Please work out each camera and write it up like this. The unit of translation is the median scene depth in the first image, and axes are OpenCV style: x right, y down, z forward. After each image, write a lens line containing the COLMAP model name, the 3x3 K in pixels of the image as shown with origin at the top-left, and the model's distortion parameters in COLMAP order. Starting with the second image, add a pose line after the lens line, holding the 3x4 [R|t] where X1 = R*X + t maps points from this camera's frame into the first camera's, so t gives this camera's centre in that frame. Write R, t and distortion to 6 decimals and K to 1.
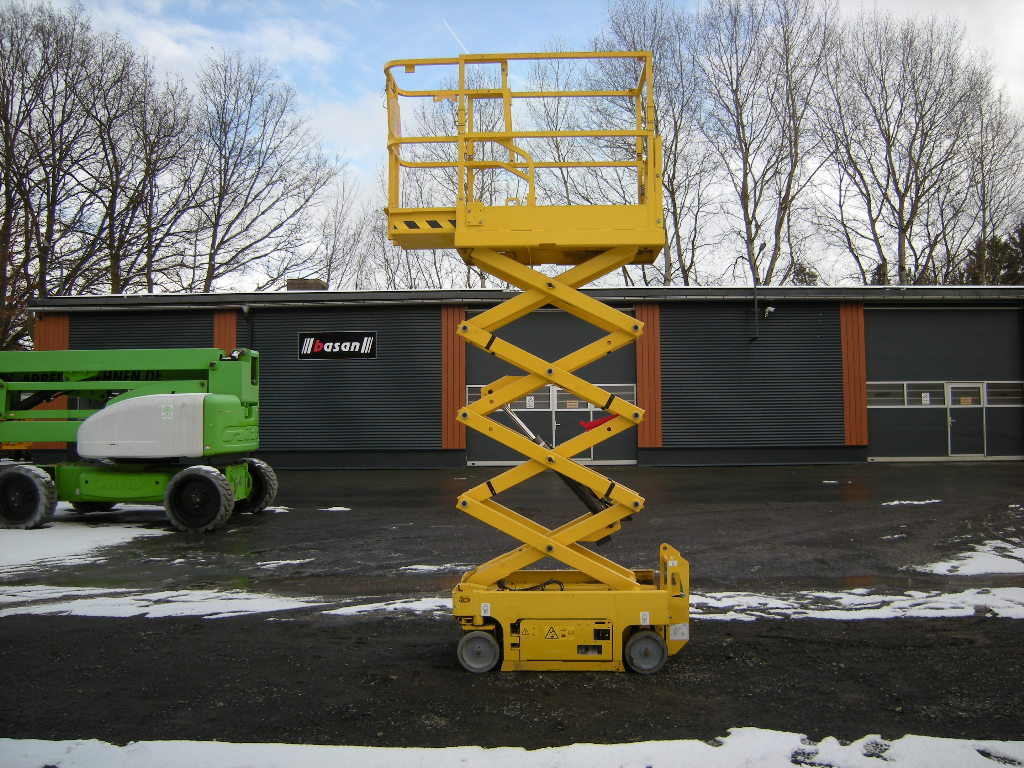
lens RADIAL K [[850.6, 0, 509.6], [0, 850.6, 380.9], [0, 0, 1]] dist [-0.111996, 0.045733]
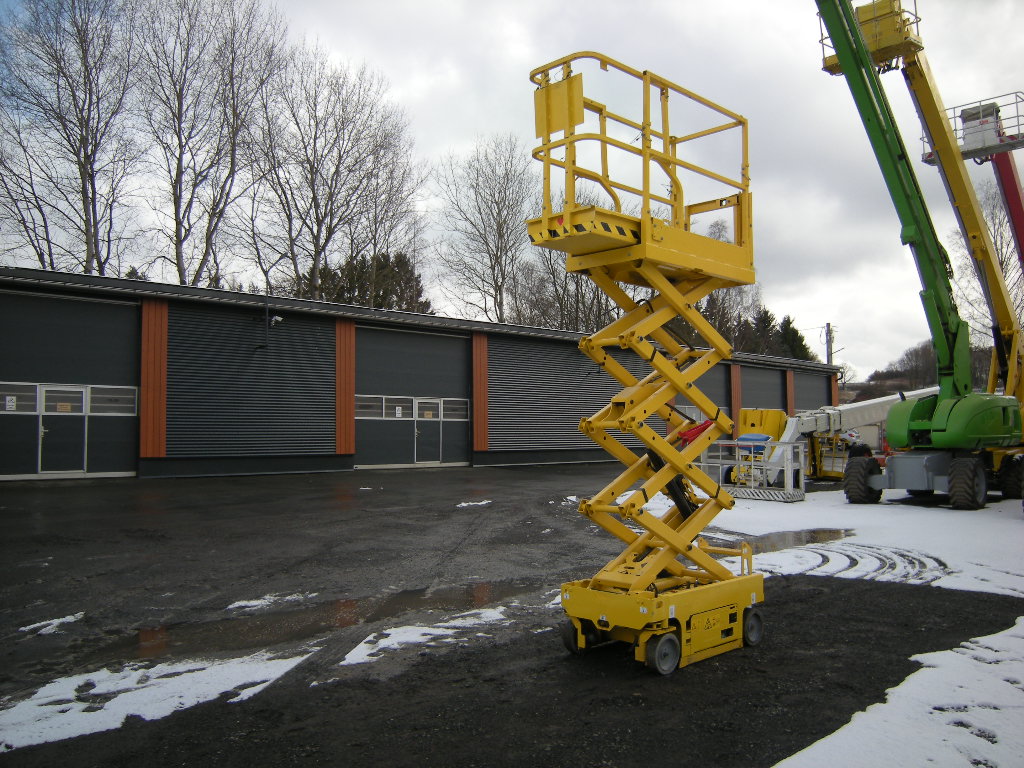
lens RADIAL K [[850.6, 0, 516.8], [0, 850.6, 383.7], [0, 0, 1]] dist [-0.111996, 0.045733]
pose [[0.694452, 0.046194, 0.718055, -0.209422], [-0.041060, 0.998855, -0.024549, 0.005361], [-0.718367, -0.012435, 0.695553, 0.095627]]
